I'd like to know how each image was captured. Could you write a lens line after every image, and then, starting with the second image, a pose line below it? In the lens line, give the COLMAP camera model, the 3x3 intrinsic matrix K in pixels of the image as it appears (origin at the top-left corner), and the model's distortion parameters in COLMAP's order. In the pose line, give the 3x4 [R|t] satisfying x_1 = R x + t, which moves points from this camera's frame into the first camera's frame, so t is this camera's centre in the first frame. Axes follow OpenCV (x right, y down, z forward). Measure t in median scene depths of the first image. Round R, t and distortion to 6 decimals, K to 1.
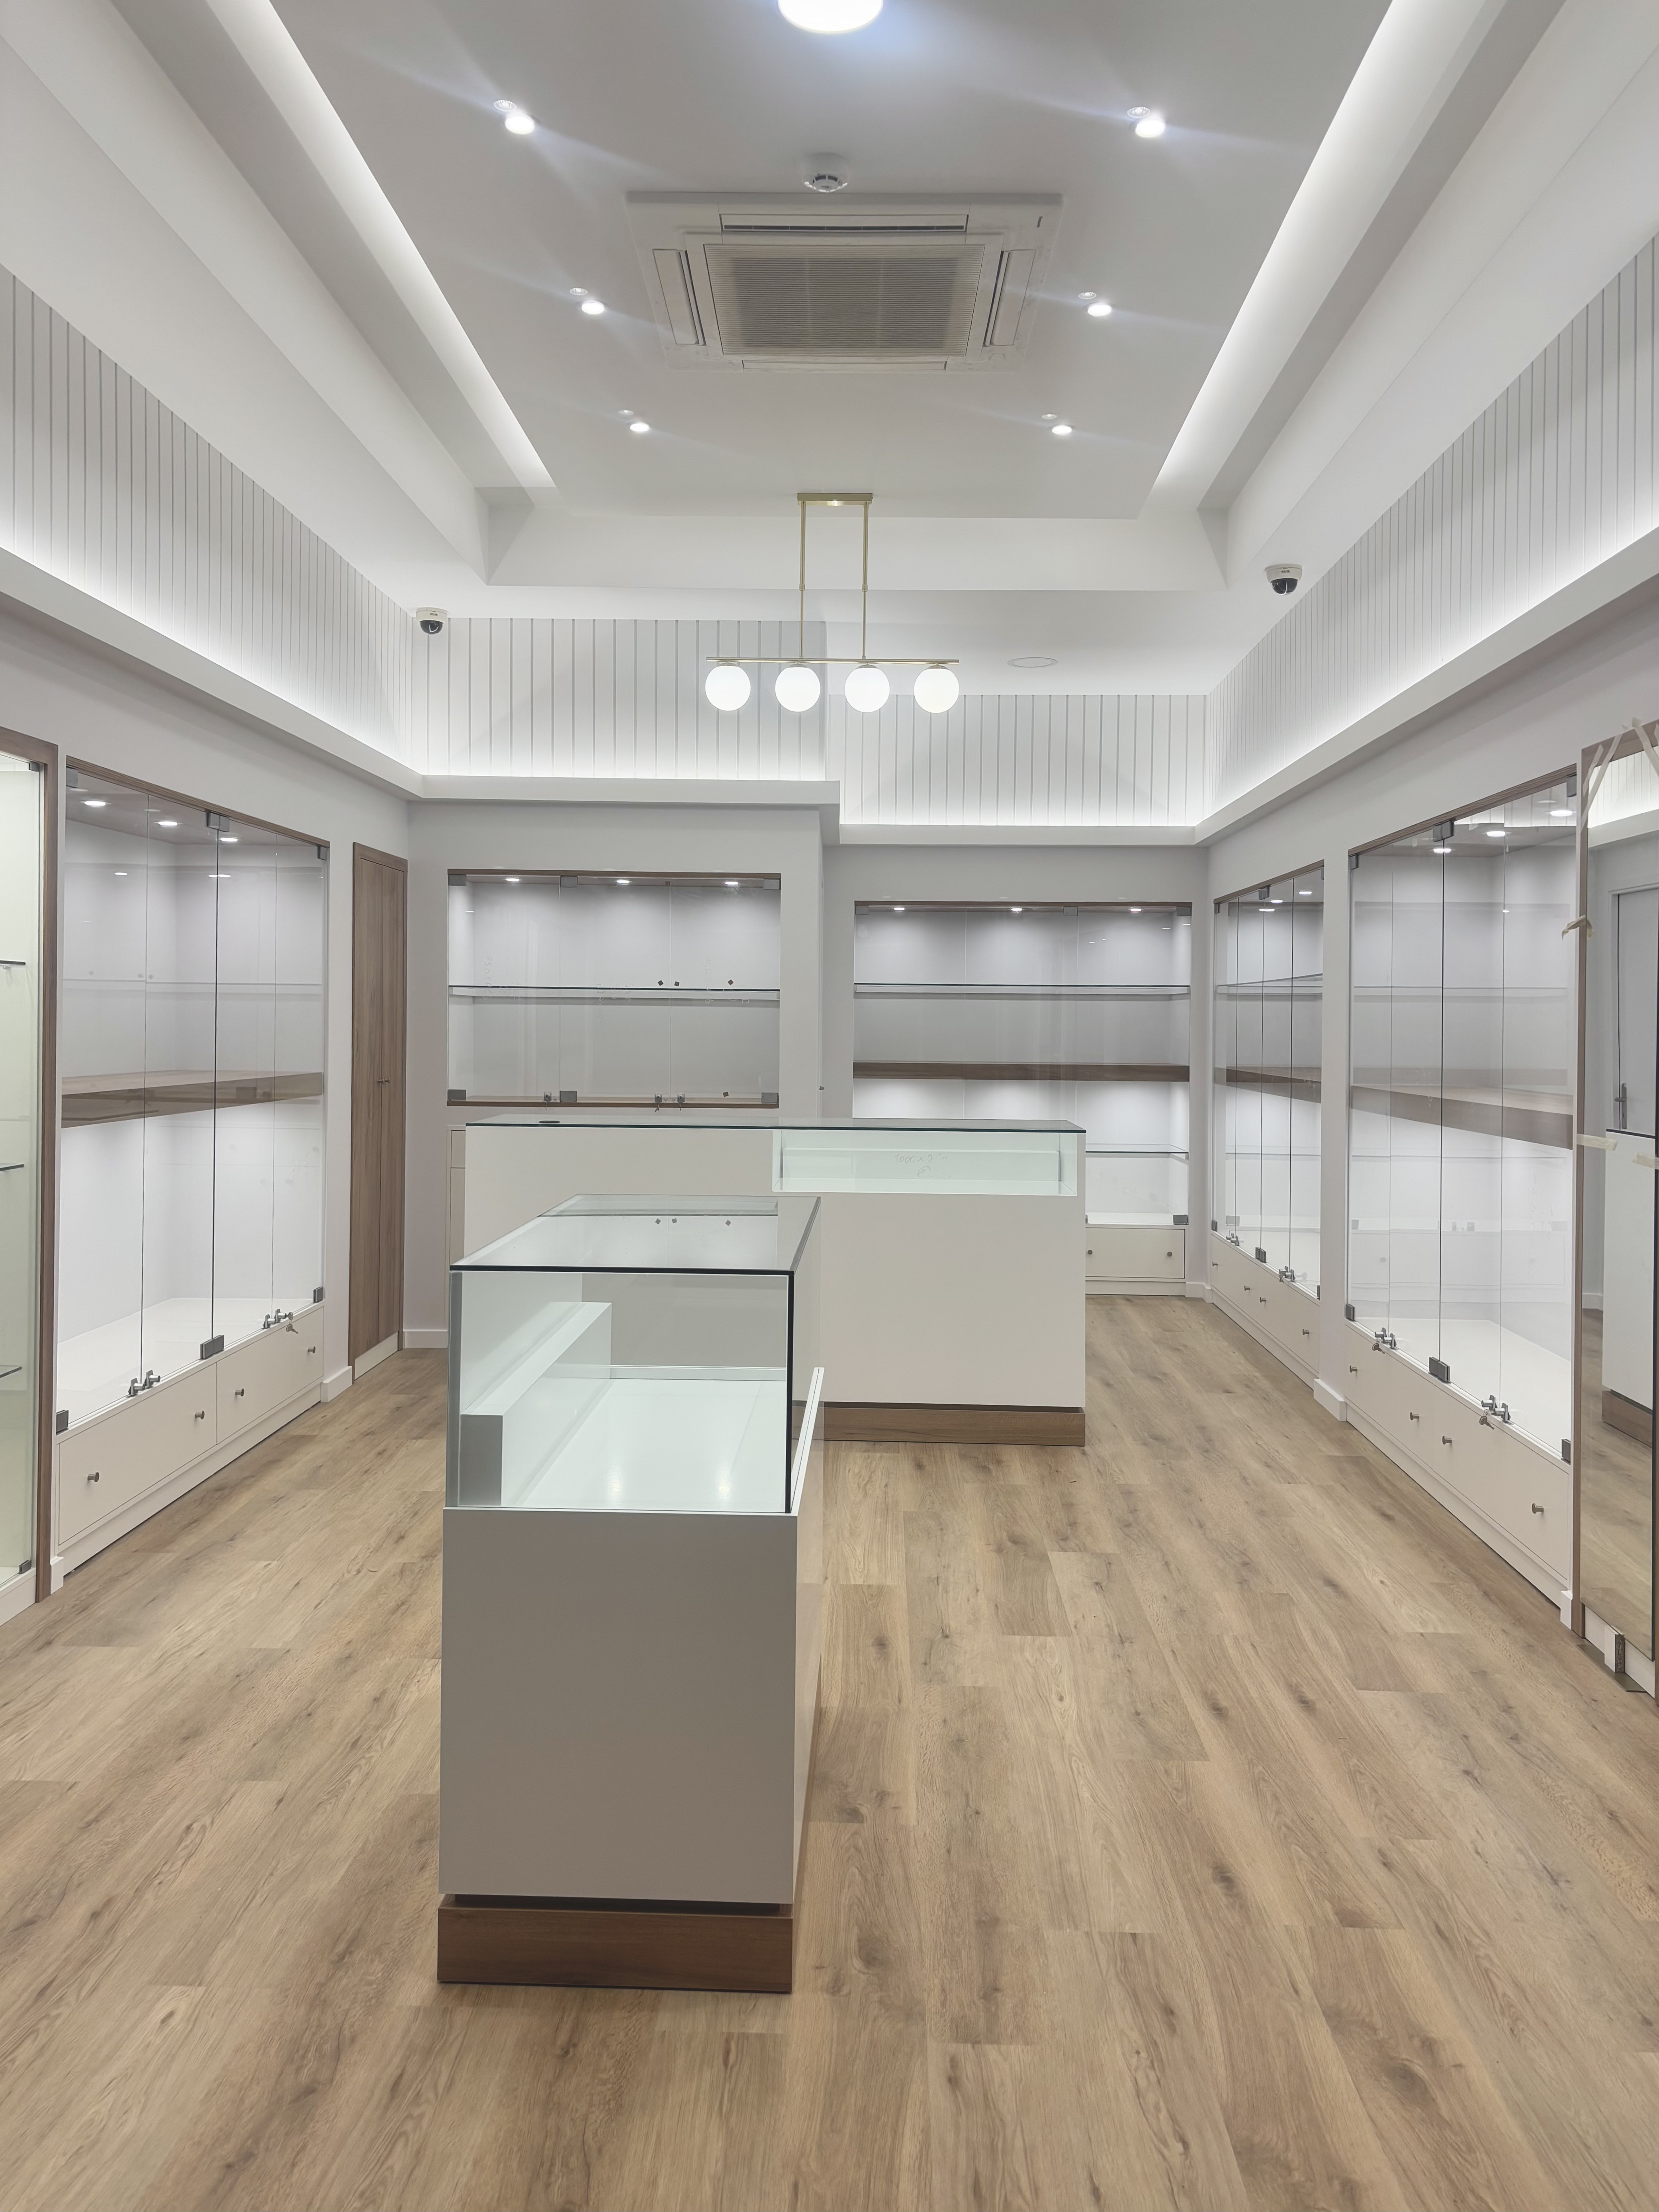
lens RADIAL K [[1676.7, 0, 891.2], [0, 1676.7, 1045.3], [0, 0, 1]] dist [0.091074, -0.032150]
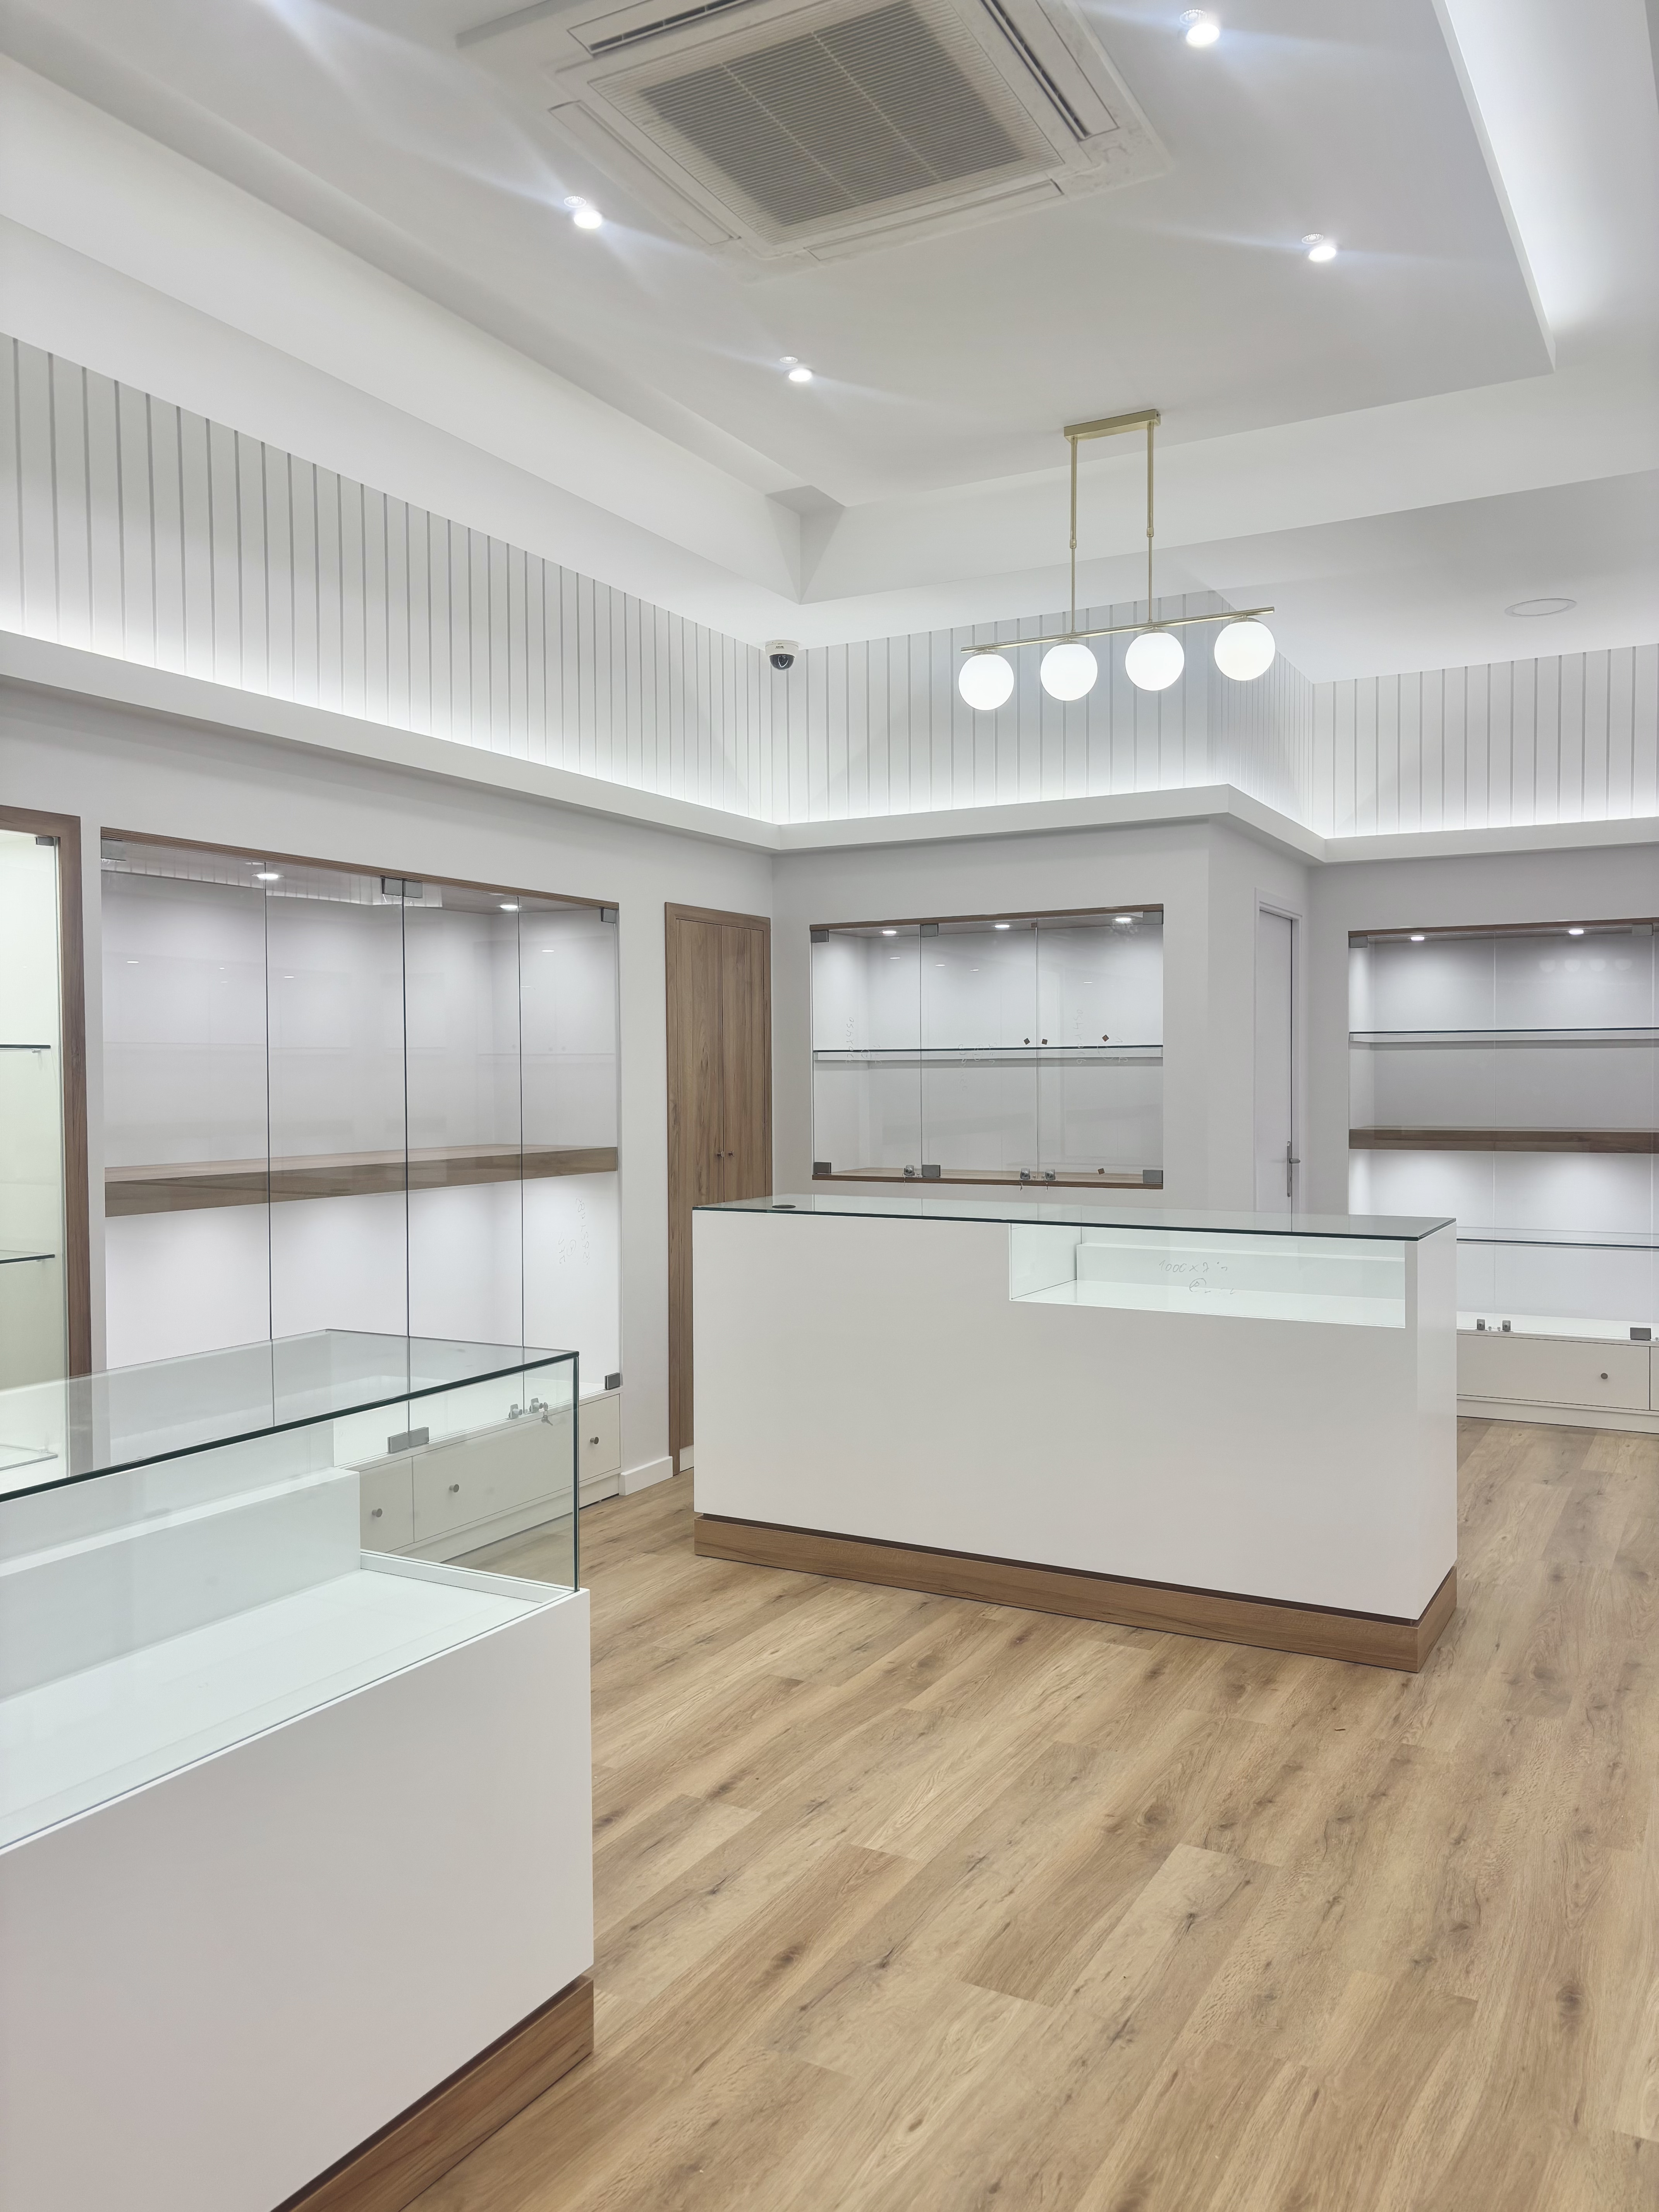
lens RADIAL K [[1676.6, 0, 921.1], [0, 1676.6, 1115.4], [0, 0, 1]] dist [0.091074, -0.032150]
pose [[0.888038, -0.003664, -0.459755, 0.249251], [0.009168, 0.999911, 0.009739, -0.009376], [0.459678, -0.012863, 0.887992, 0.247989]]
